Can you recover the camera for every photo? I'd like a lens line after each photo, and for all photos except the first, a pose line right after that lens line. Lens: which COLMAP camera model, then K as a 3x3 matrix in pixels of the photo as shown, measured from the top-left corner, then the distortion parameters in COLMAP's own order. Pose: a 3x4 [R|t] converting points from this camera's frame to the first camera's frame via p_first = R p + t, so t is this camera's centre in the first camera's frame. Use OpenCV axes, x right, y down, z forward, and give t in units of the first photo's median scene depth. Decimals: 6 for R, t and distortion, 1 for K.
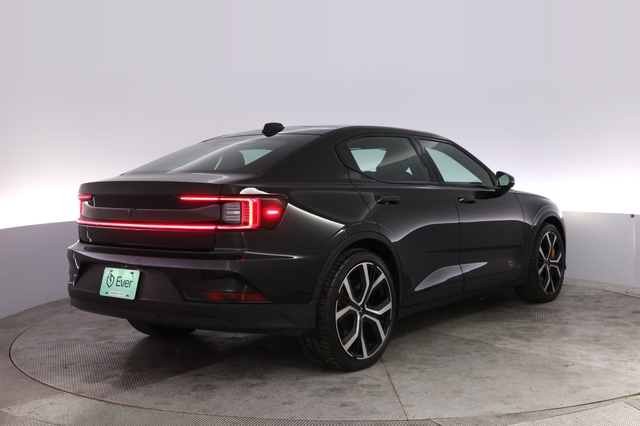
lens RADIAL K [[555.2, 0, 316.2], [0, 555.2, 209.1], [0, 0, 1]] dist [0.000191, 0.004168]
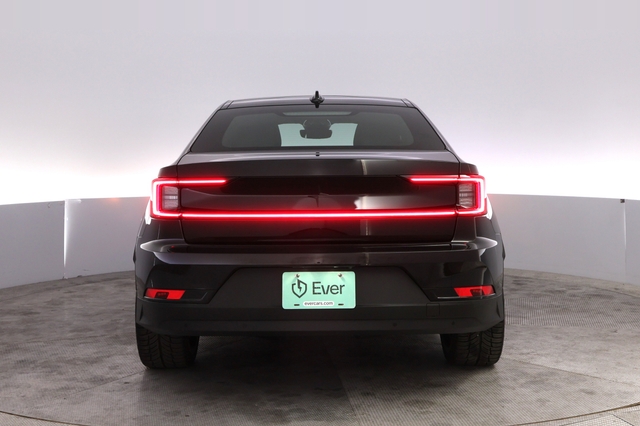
lens RADIAL K [[555.2, 0, 321.9], [0, 555.2, 215.1], [0, 0, 1]] dist [0.000191, 0.004168]
pose [[0.893272, -0.051161, 0.446596, -0.614530], [0.029200, 0.998008, 0.055924, -0.013712], [-0.448567, -0.036914, 0.892986, 0.269031]]
